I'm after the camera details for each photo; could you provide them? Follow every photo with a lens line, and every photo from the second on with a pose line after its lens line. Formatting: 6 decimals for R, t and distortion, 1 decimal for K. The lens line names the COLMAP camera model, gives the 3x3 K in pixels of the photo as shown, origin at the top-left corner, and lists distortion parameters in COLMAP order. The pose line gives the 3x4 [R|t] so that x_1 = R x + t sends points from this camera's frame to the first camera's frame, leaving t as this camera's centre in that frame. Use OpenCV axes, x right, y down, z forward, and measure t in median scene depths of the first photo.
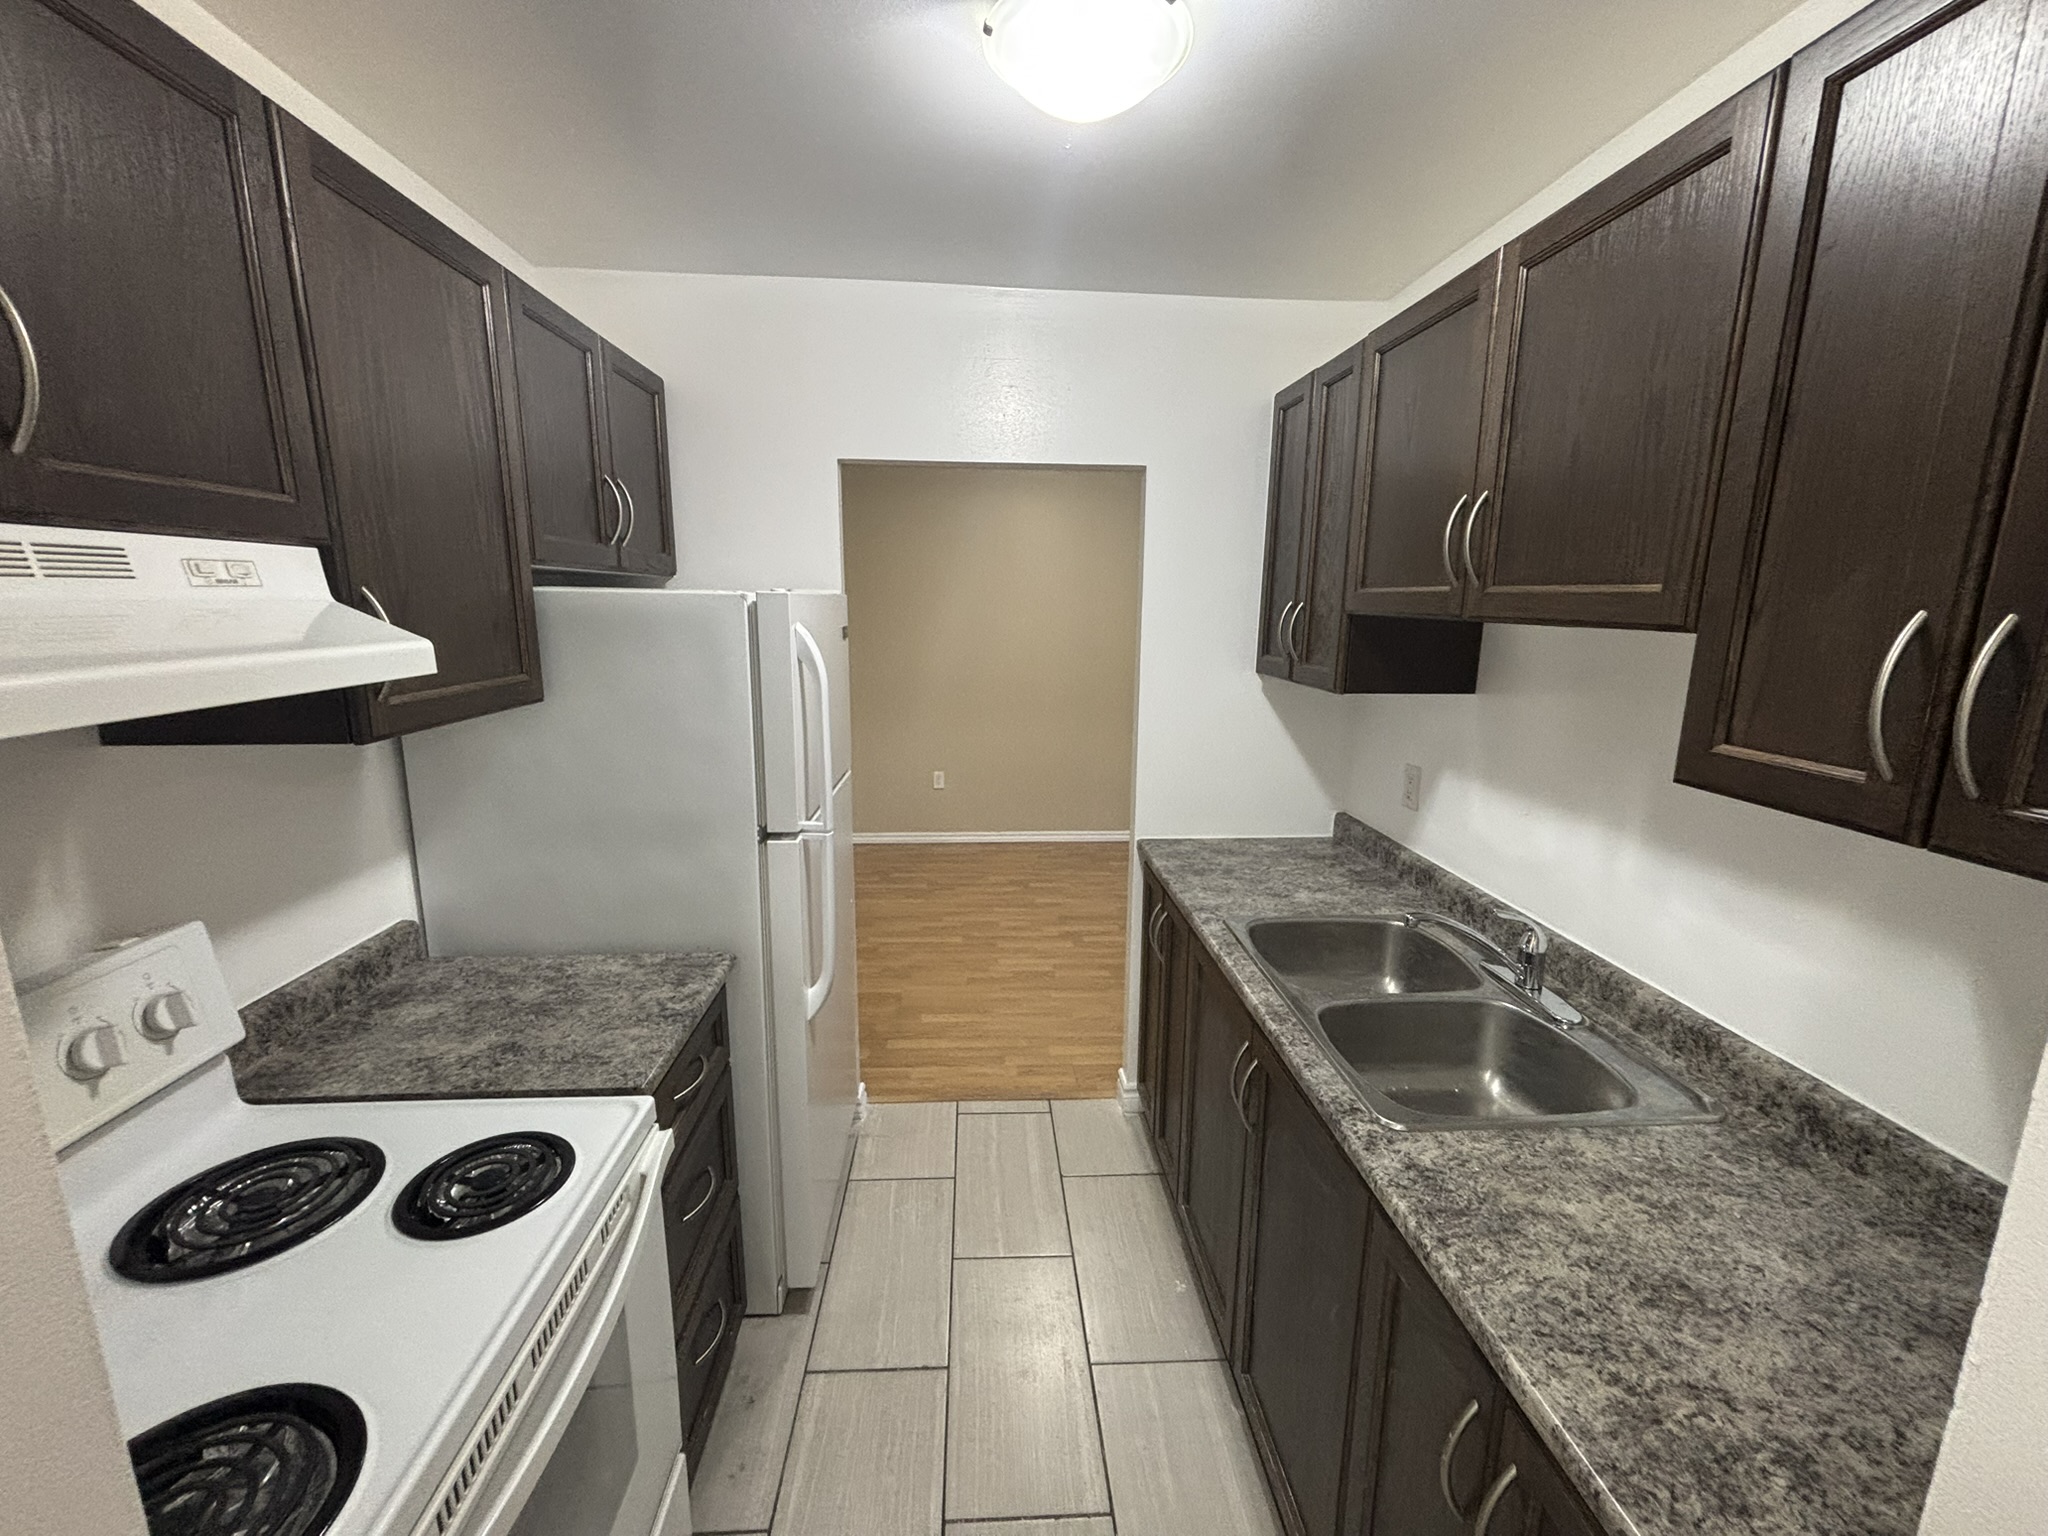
lens RADIAL K [[827.0, 0, 1026.9], [0, 827.0, 765.2], [0, 0, 1]] dist [-0.013649, 0.008084]
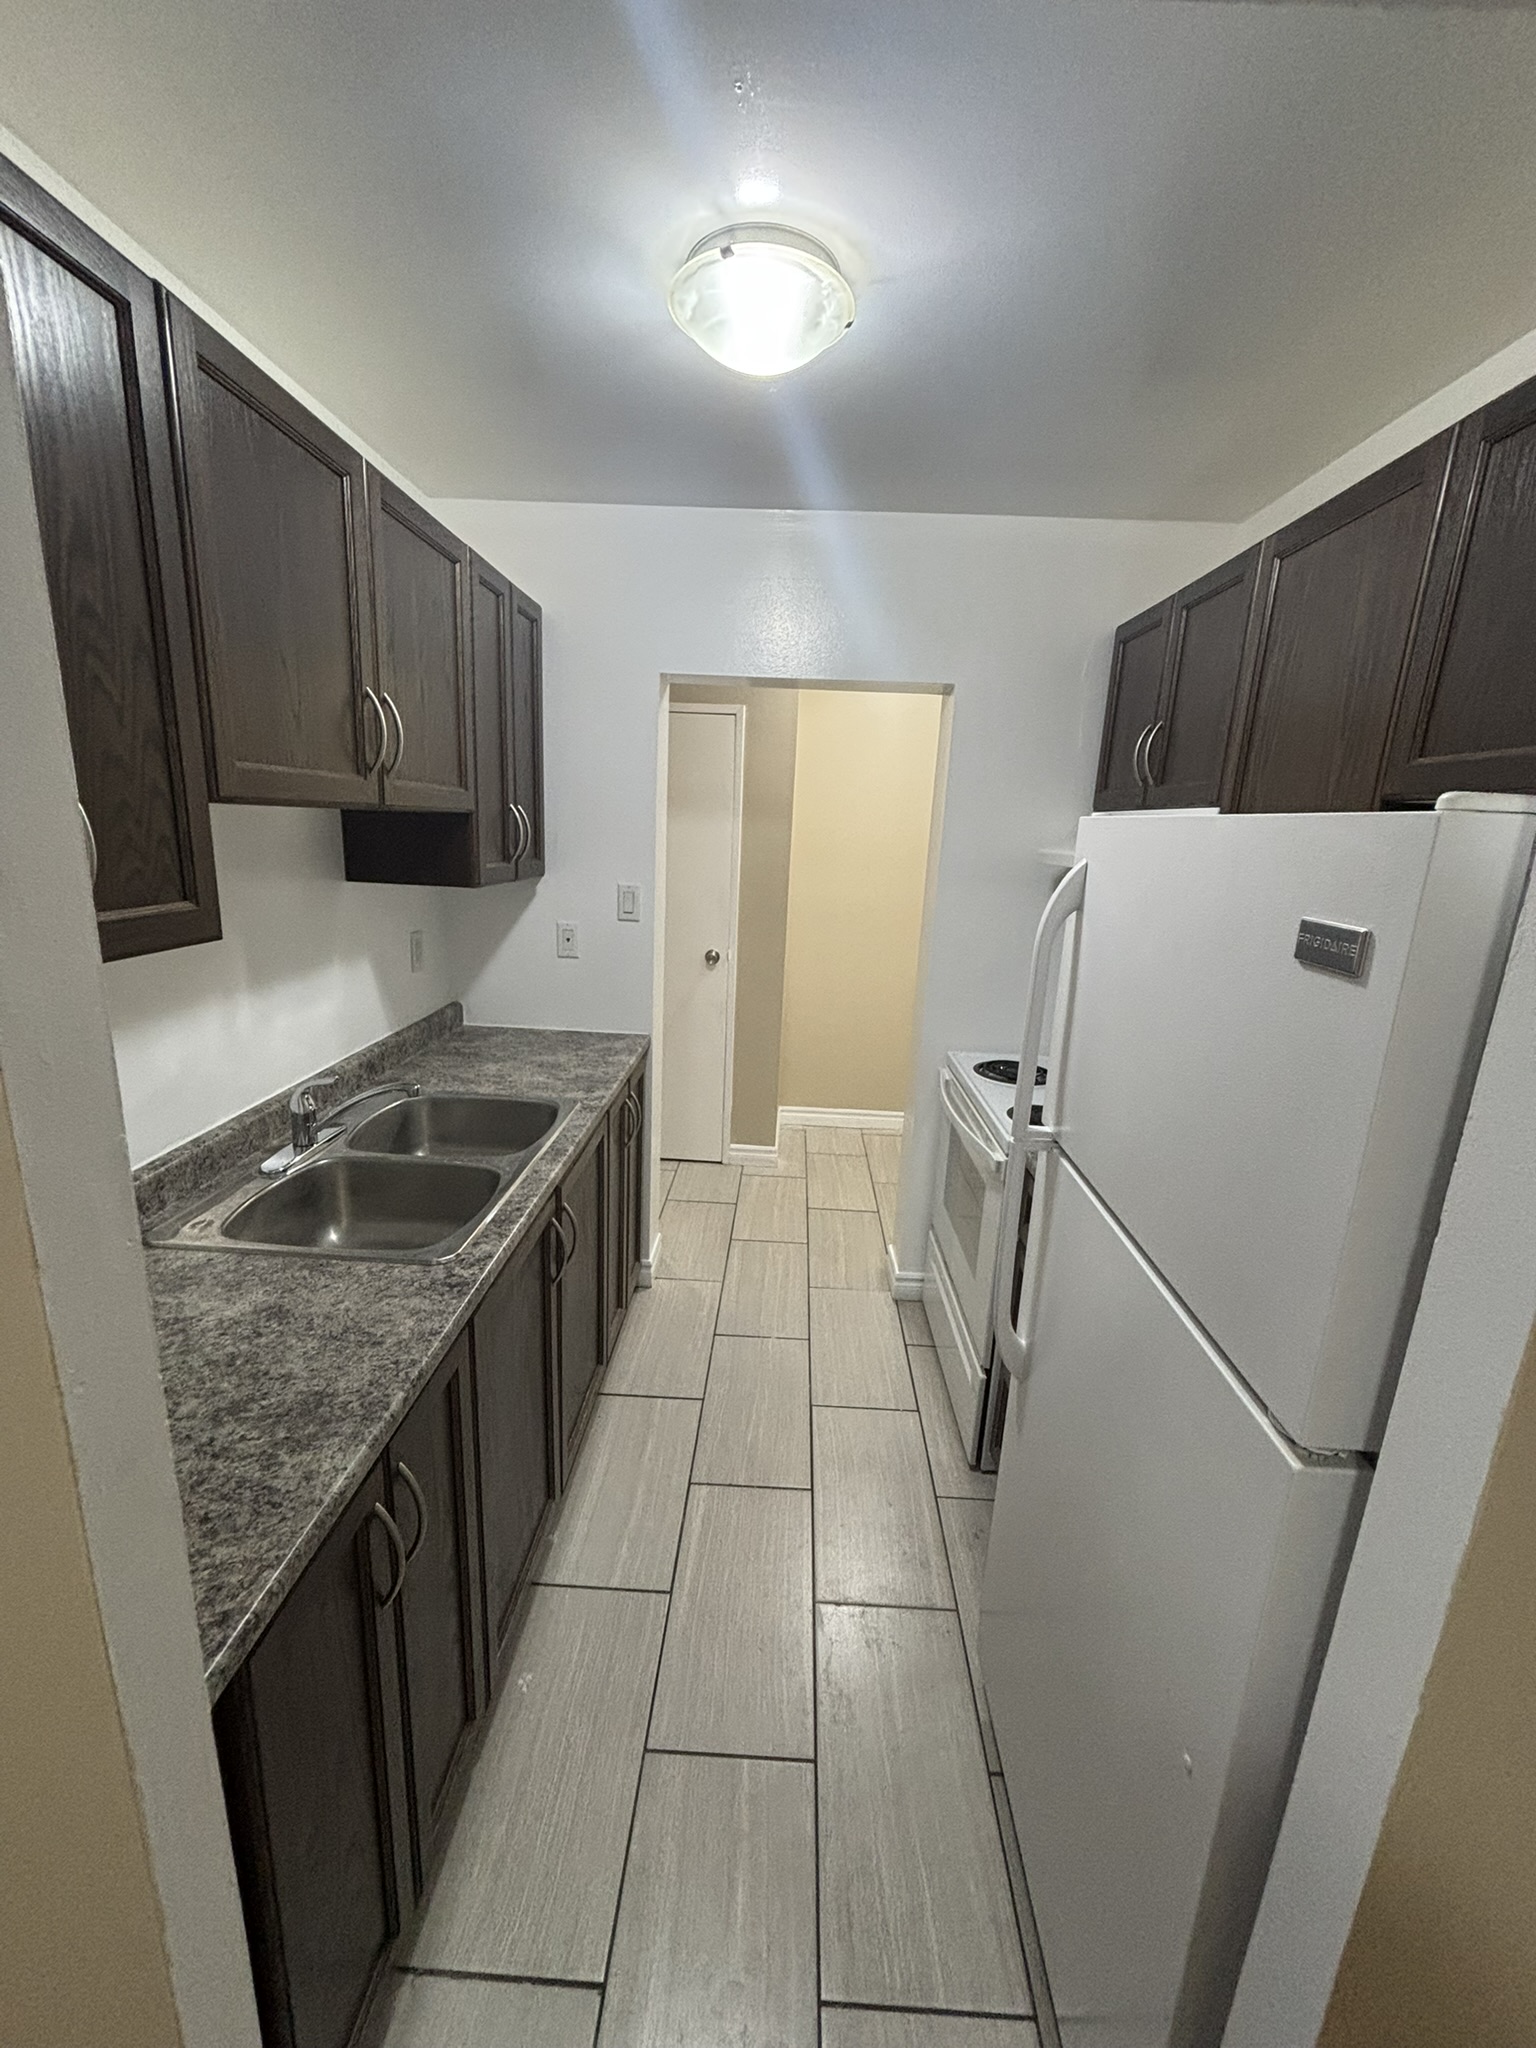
lens RADIAL K [[827.0, 0, 777.3], [0, 827.0, 1018.7], [0, 0, 1]] dist [-0.013649, 0.008084]
pose [[-0.994366, -0.076434, 0.073447, -0.082211], [-0.039161, 0.908741, 0.415519, -0.365577], [-0.098504, 0.410302, -0.906614, 1.883927]]
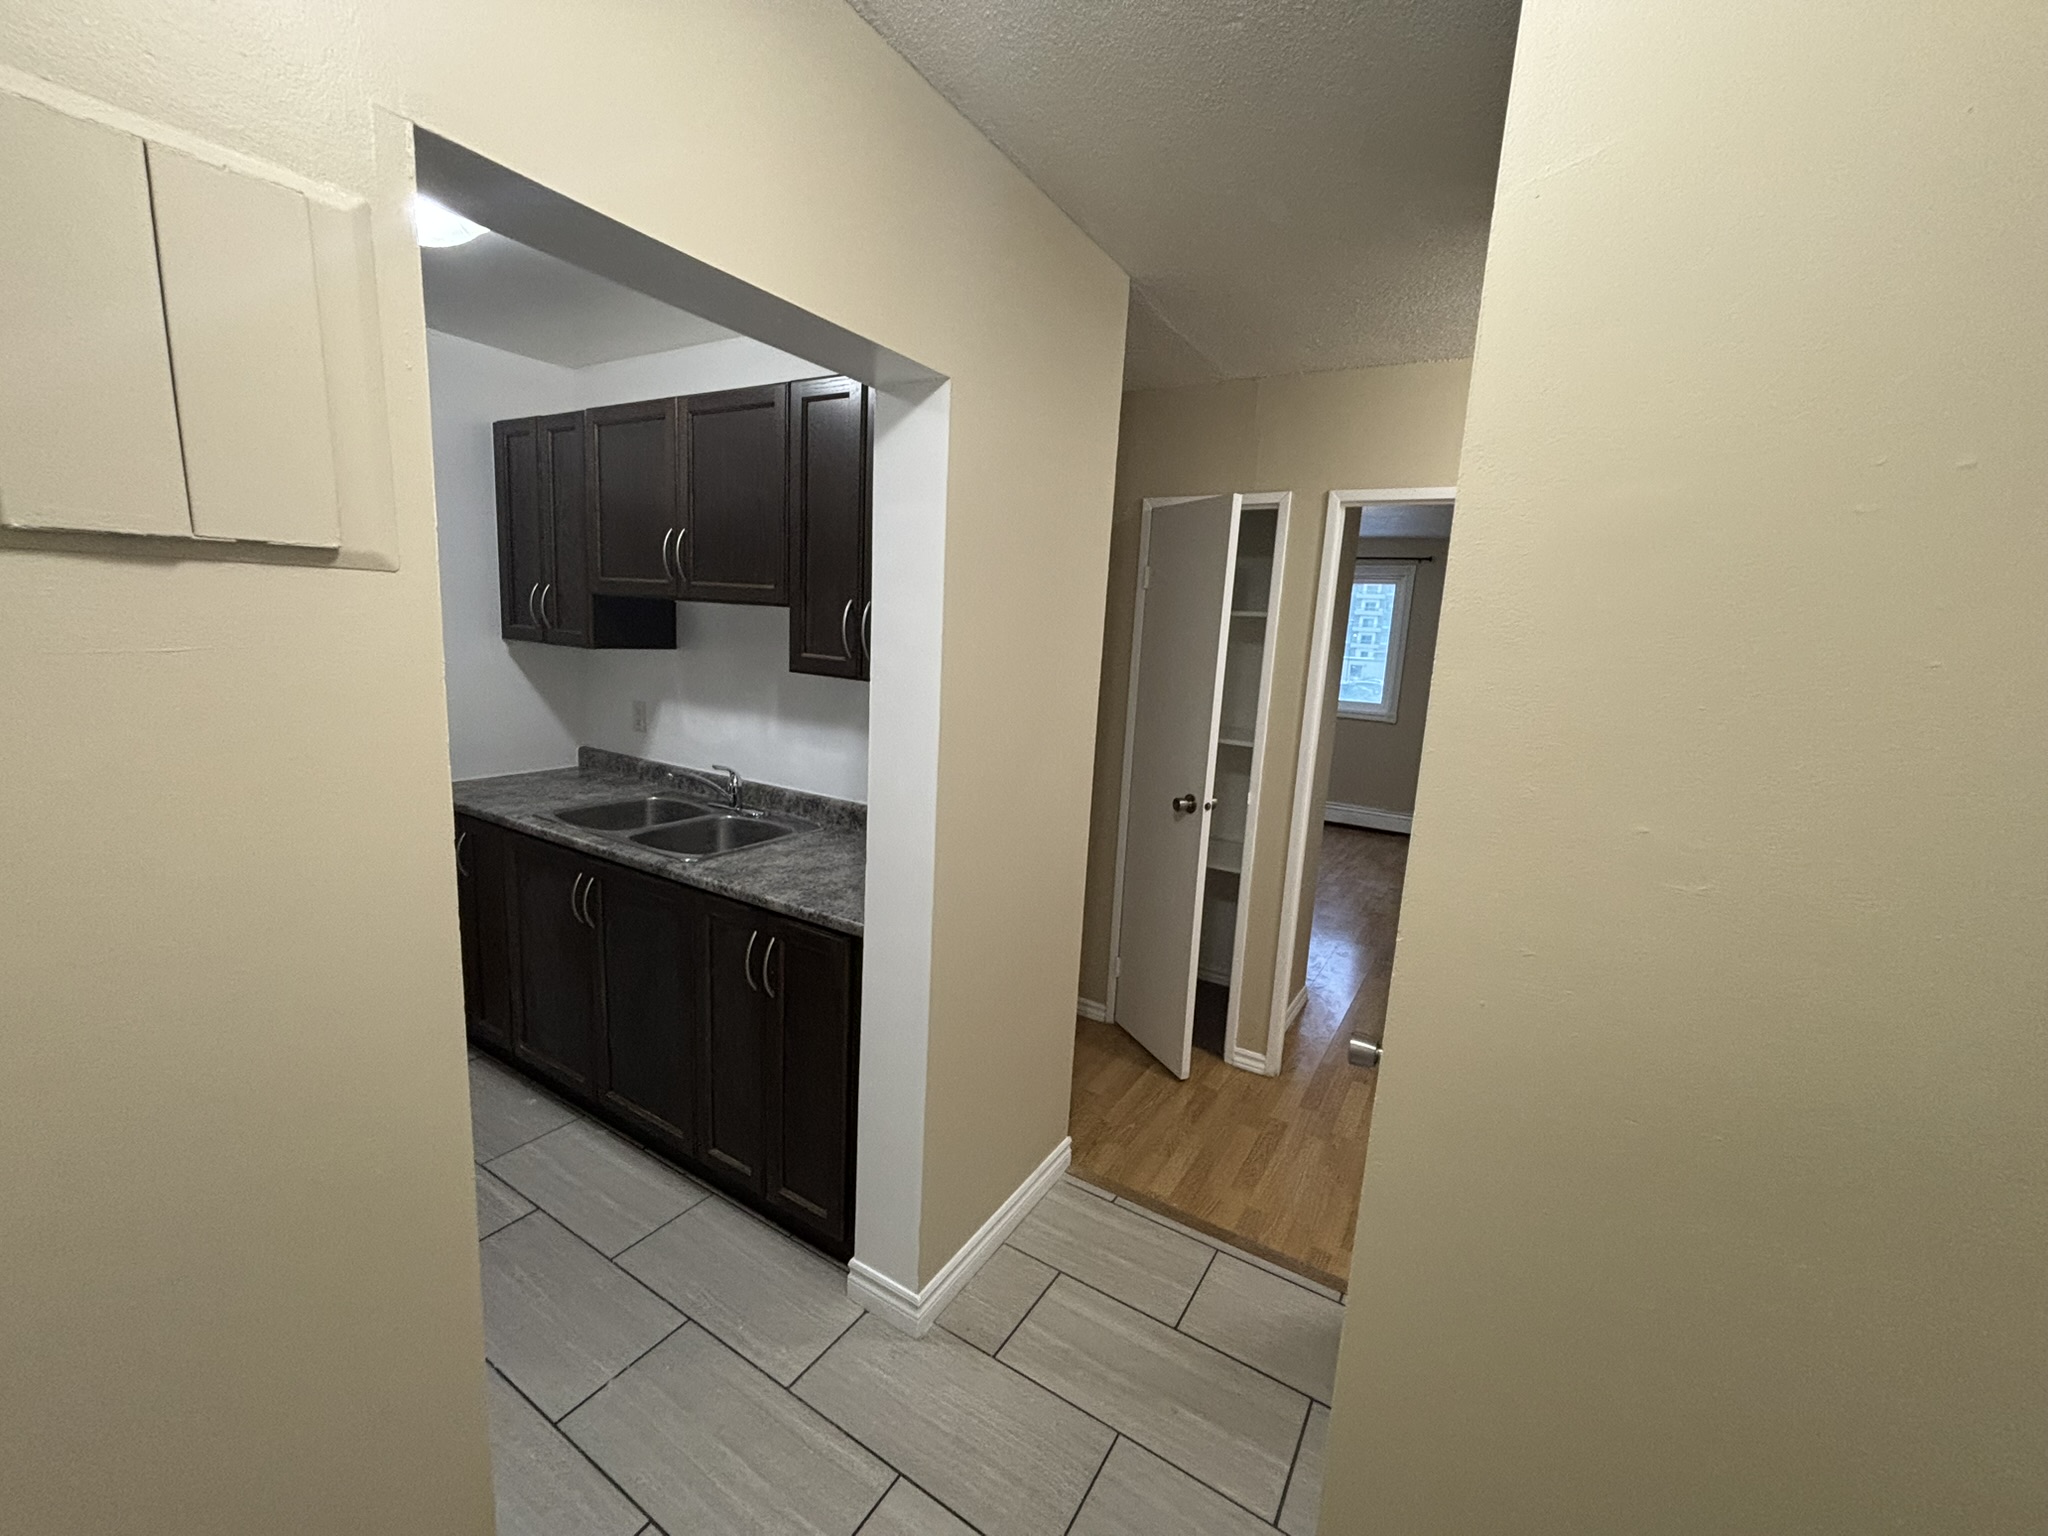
lens RADIAL K [[827.0, 0, 1026.9], [0, 827.0, 765.2], [0, 0, 1]] dist [-0.013649, 0.008084]
pose [[0.569003, -0.115681, 0.814158, -0.491417], [0.108134, 0.991985, 0.065374, 0.131563], [-0.815195, 0.050840, 0.576951, -0.568154]]
